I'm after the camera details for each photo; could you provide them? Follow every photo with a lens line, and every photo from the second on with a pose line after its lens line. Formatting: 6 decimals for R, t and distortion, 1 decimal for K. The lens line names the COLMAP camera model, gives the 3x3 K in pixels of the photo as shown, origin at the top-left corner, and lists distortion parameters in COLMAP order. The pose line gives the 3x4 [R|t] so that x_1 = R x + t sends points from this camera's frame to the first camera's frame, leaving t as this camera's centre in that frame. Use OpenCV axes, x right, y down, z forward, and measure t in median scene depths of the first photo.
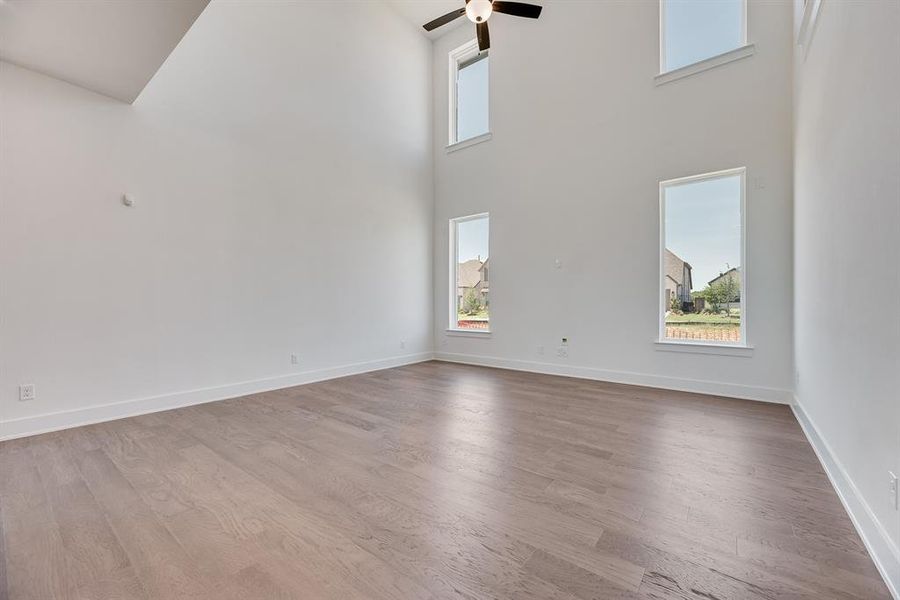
lens RADIAL K [[363.3, 0, 451.2], [0, 363.3, 305.3], [0, 0, 1]] dist [-0.000016, -0.000278]
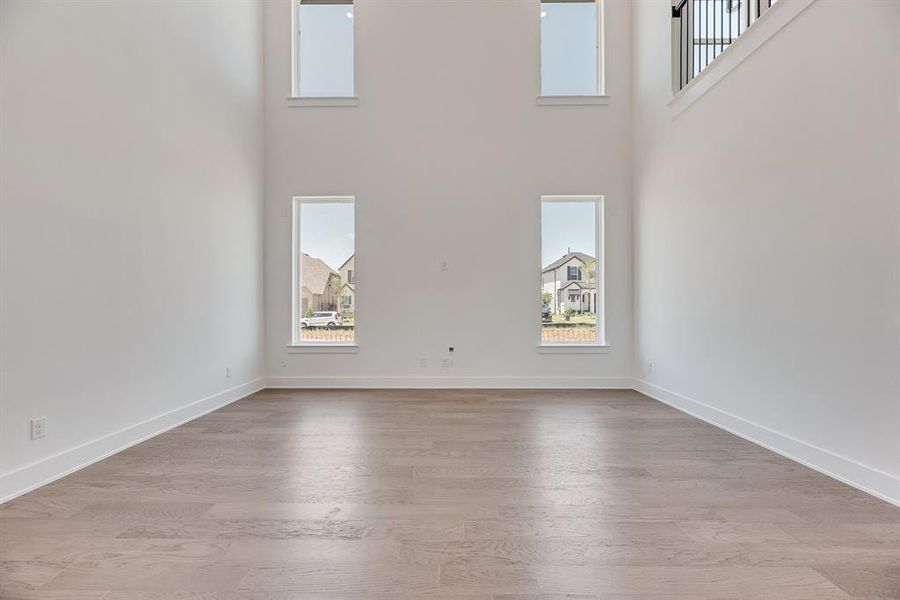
lens RADIAL K [[369.9, 0, 449.1], [0, 369.9, 307.5], [0, 0, 1]] dist [0.000187, -0.000183]
pose [[0.795206, -0.000824, 0.606338, -0.226019], [0.005801, 0.999964, -0.006249, -0.003468], [-0.606311, 0.008487, 0.795182, 0.224411]]
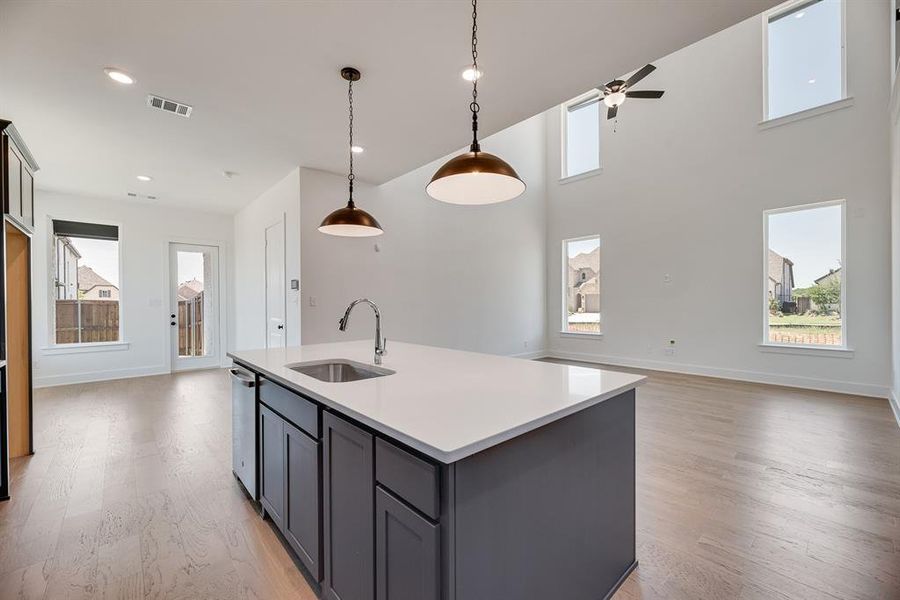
lens RADIAL K [[363.3, 0, 451.2], [0, 363.3, 305.3], [0, 0, 1]] dist [-0.000016, -0.000278]
pose [[0.985406, -0.003432, -0.170186, -0.176365], [0.003272, 0.999994, -0.001219, -0.022786], [0.170189, 0.000644, 0.985411, -0.263712]]
